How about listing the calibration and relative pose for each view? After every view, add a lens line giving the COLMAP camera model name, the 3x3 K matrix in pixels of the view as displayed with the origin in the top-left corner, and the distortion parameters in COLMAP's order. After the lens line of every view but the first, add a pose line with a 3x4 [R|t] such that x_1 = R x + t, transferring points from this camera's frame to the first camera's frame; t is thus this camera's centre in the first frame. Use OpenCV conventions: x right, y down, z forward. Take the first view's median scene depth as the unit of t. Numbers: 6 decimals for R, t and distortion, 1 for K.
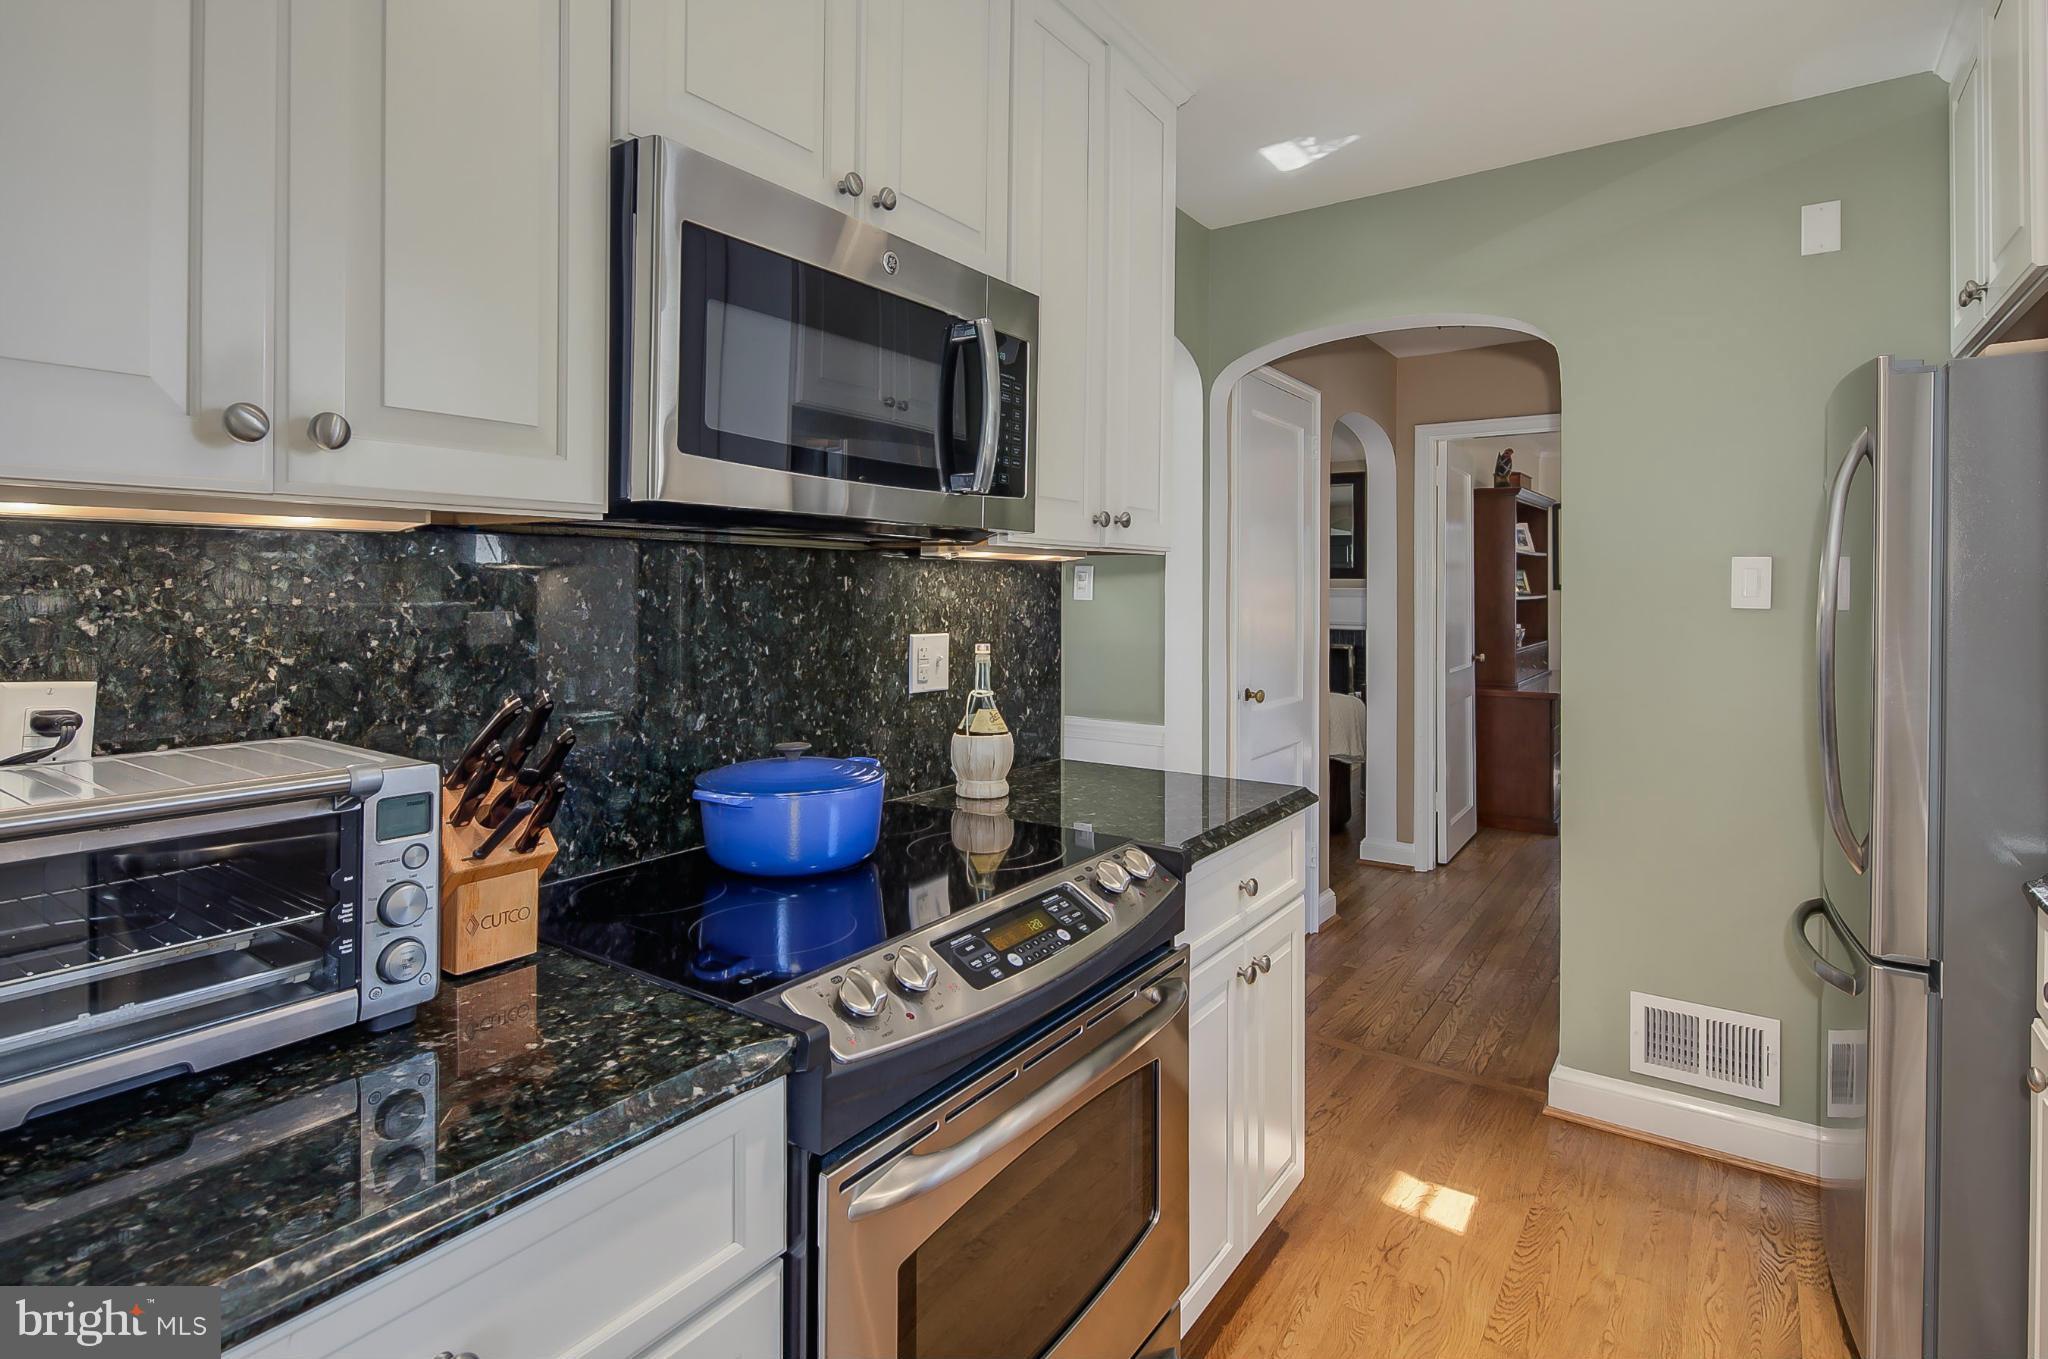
lens RADIAL K [[1041.3, 0, 1011.8], [0, 1041.3, 580.0], [0, 0, 1]] dist [0.005036, -0.005785]
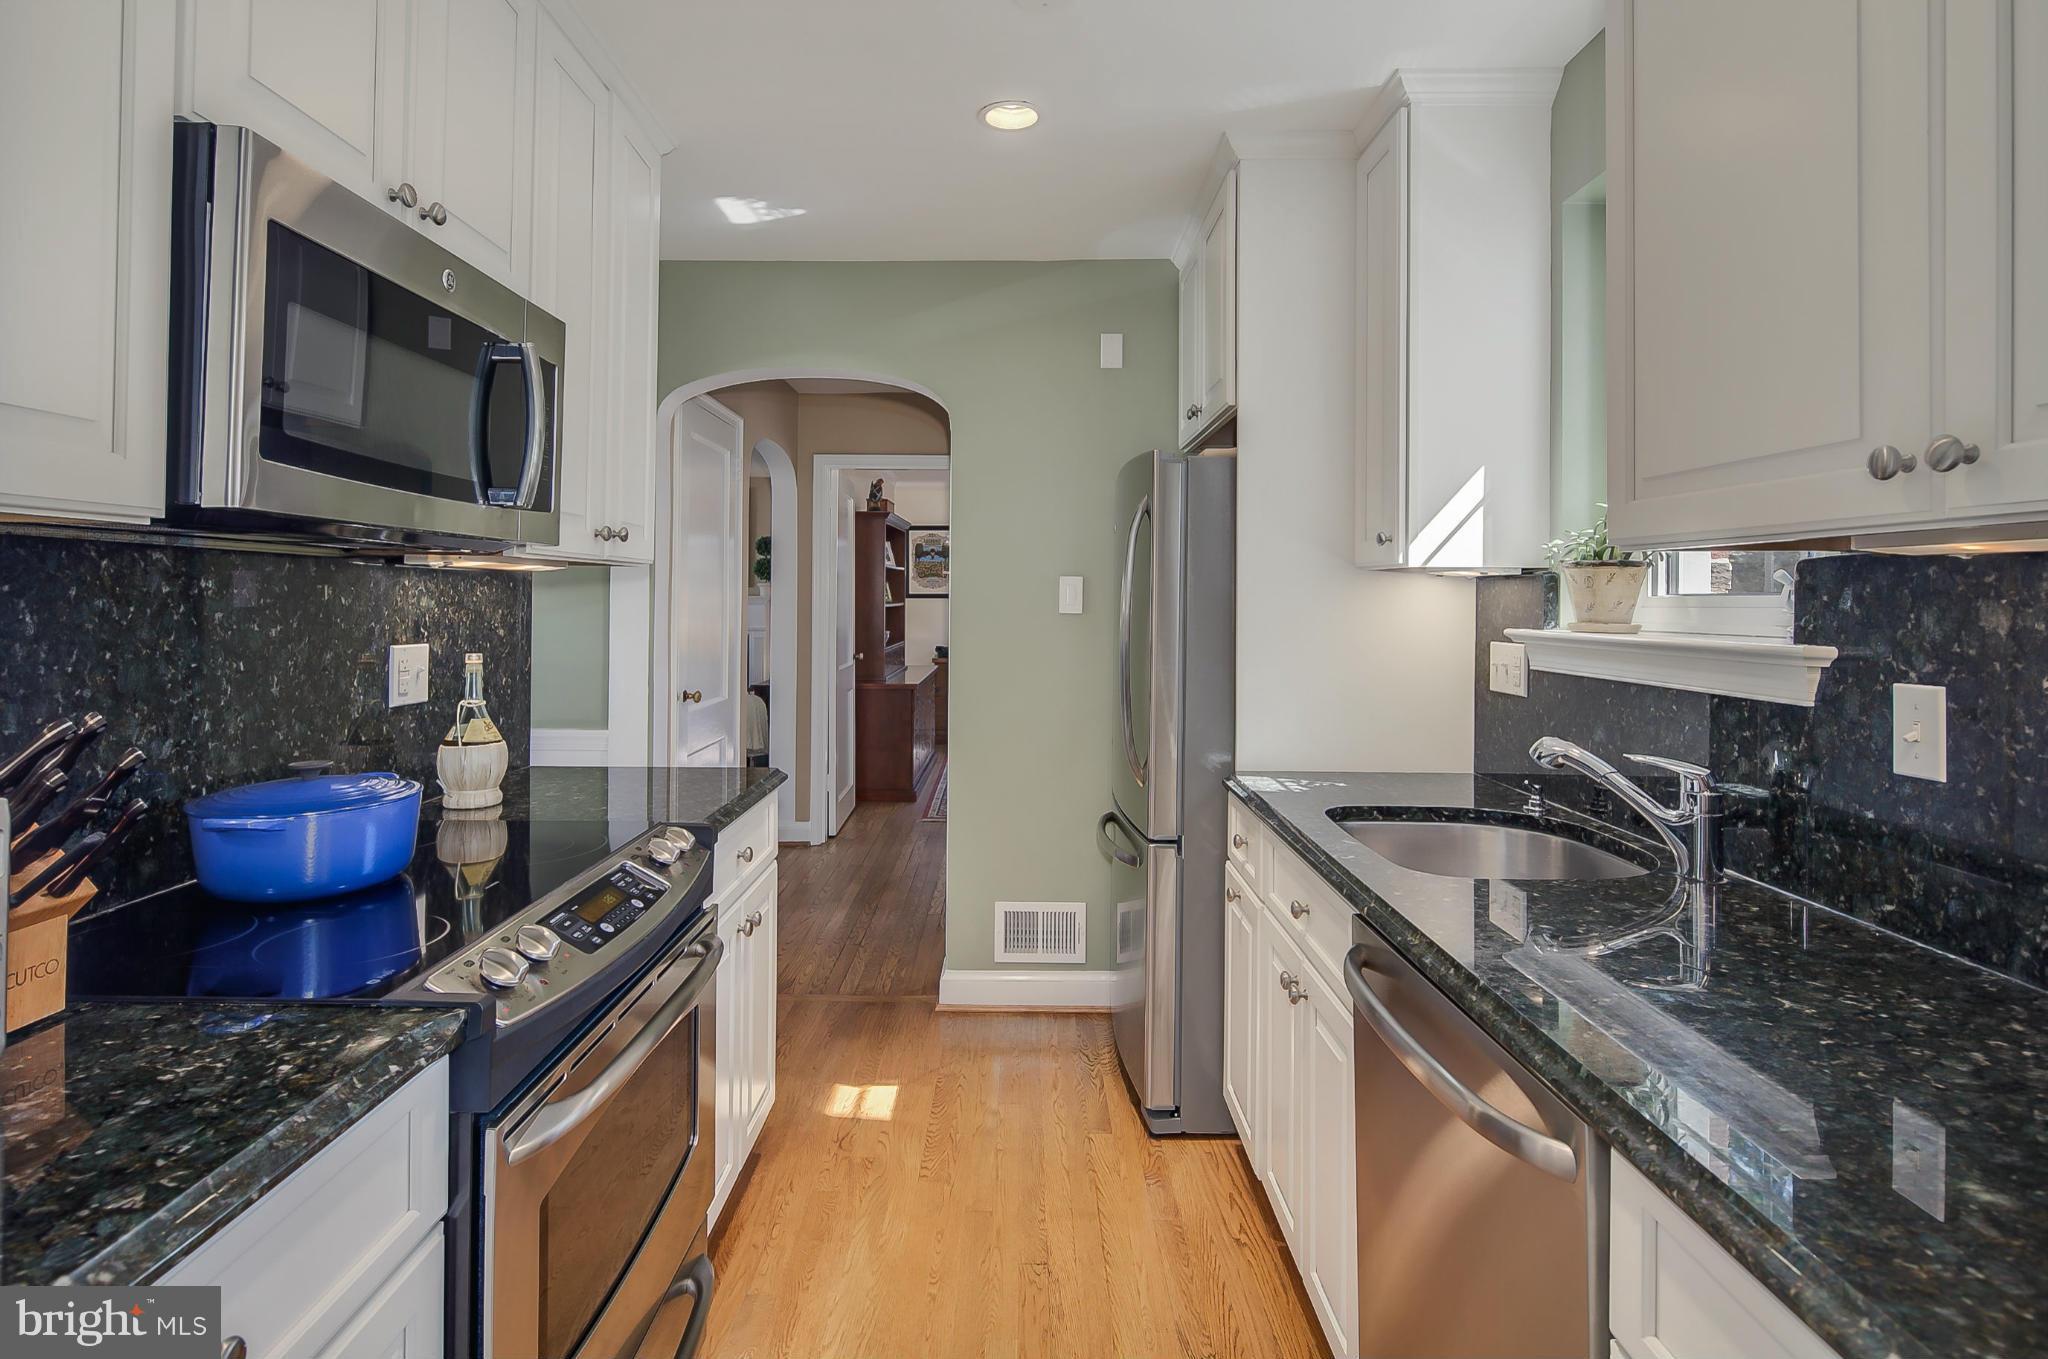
lens RADIAL K [[1041.3, 0, 1011.8], [0, 1041.3, 580.0], [0, 0, 1]] dist [0.005036, -0.005785]
pose [[0.816634, 0.012600, 0.577018, -0.204121], [-0.008923, 0.999918, -0.009206, -0.004882], [-0.577087, 0.002370, 0.816680, -0.124337]]
